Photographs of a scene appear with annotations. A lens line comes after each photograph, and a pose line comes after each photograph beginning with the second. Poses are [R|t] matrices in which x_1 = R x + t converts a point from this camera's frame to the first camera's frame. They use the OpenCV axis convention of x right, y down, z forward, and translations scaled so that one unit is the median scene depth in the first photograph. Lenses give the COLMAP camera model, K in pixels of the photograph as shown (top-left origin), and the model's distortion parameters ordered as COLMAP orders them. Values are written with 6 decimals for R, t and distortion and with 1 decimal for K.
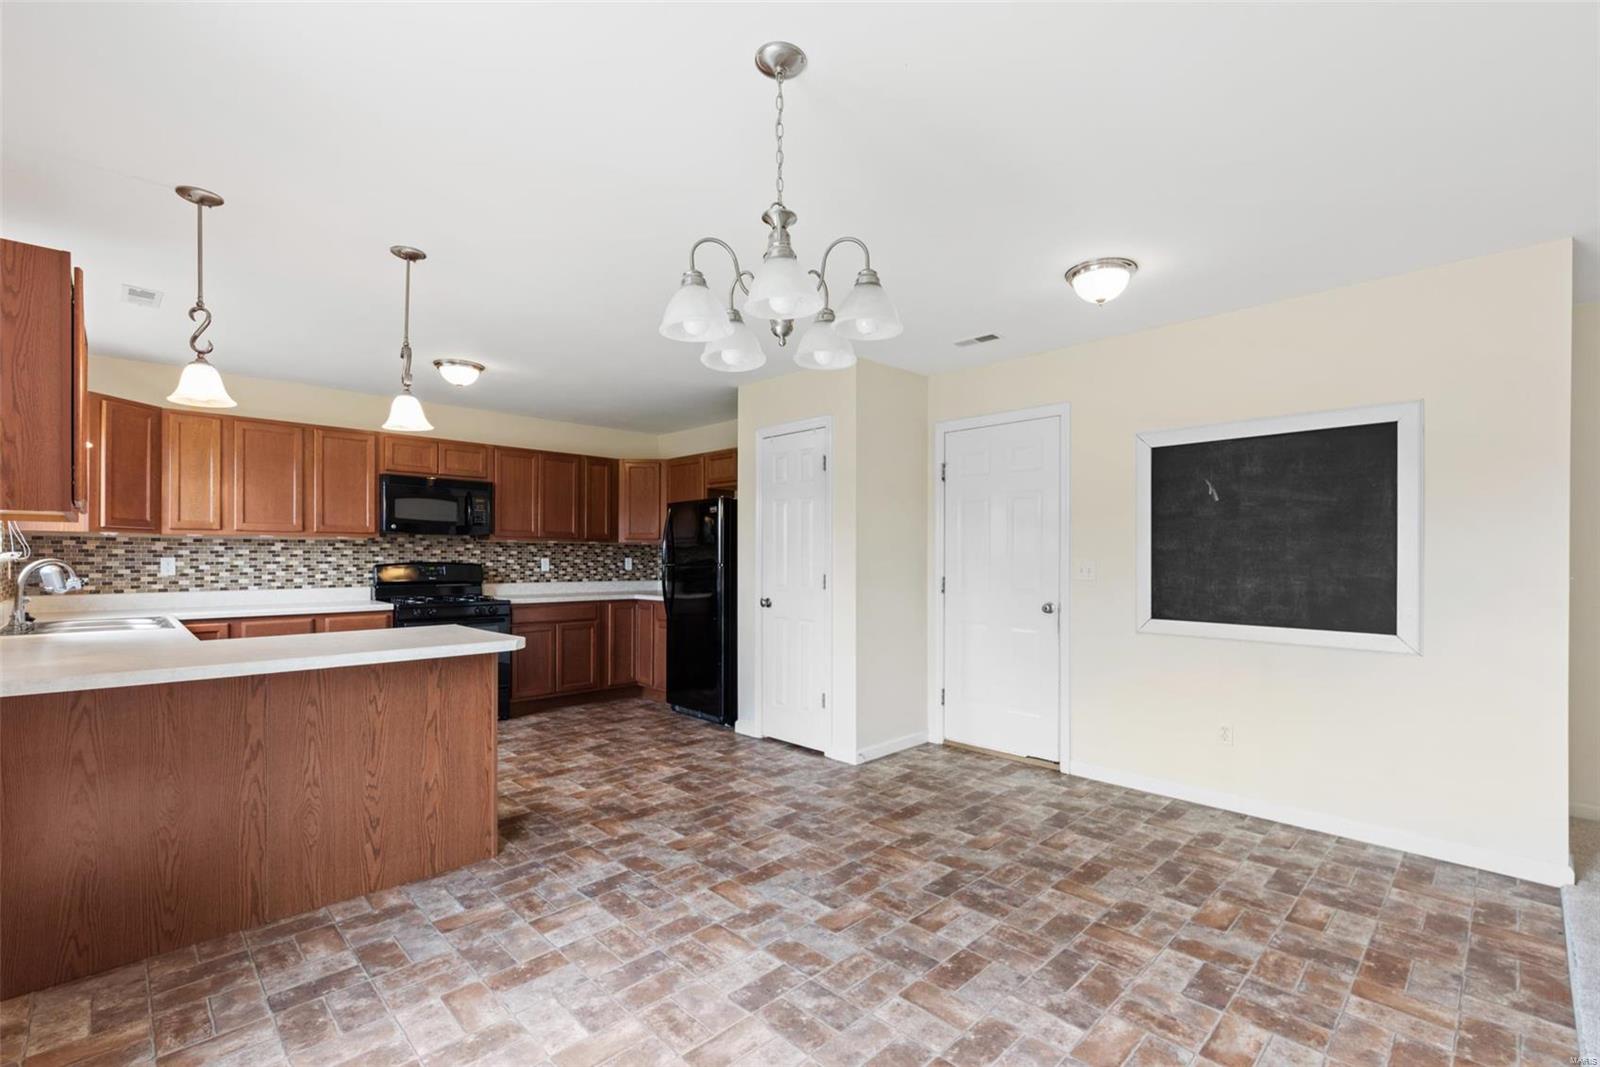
lens RADIAL K [[704.0, 0, 833.2], [0, 704.0, 538.7], [0, 0, 1]] dist [-0.000723, 0.001043]
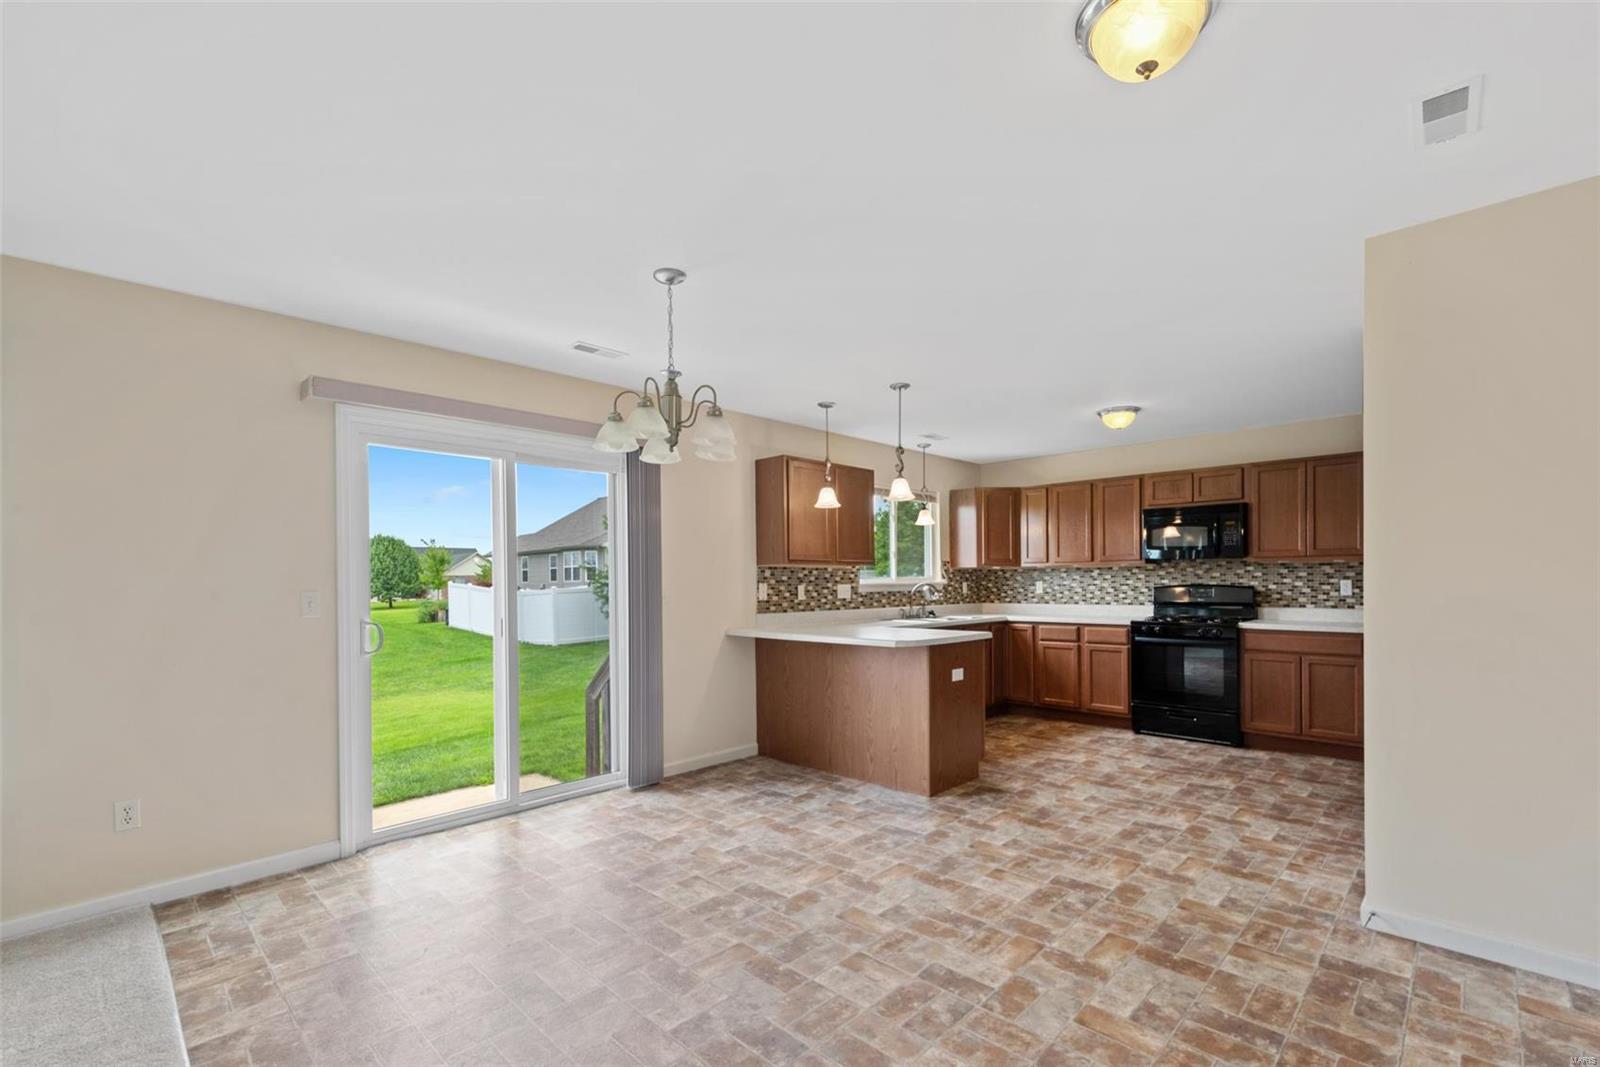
lens RADIAL K [[704.0, 0, 810.4], [0, 704.0, 591.1], [0, 0, 1]] dist [-0.000723, 0.001043]
pose [[-0.004403, 0.012459, -0.999913, 0.607636], [0.034495, 0.999329, 0.012300, 0.011075], [0.999395, -0.034438, -0.004830, 0.491303]]
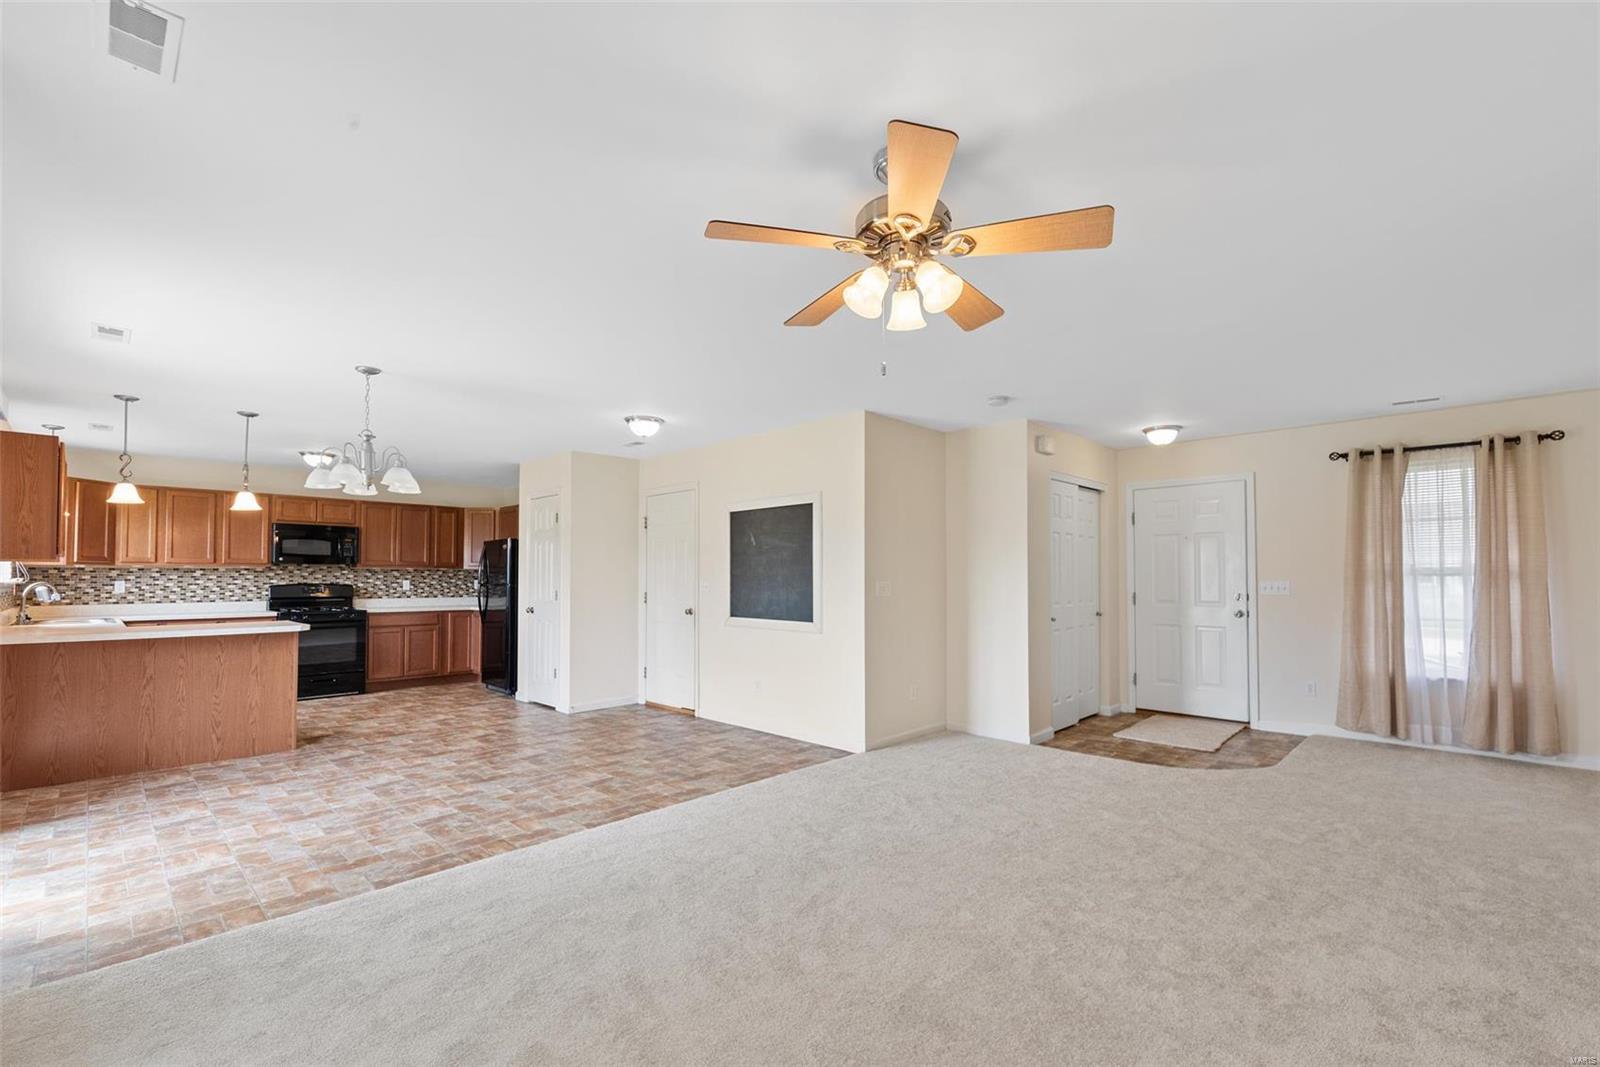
lens RADIAL K [[704.0, 0, 840.1], [0, 704.0, 541.4], [0, 0, 1]] dist [-0.000723, 0.001043]
pose [[0.999867, -0.002719, 0.016075, 0.565761], [0.003127, 0.999672, -0.025416, -0.015059], [-0.016000, 0.025463, 0.999548, -0.527215]]
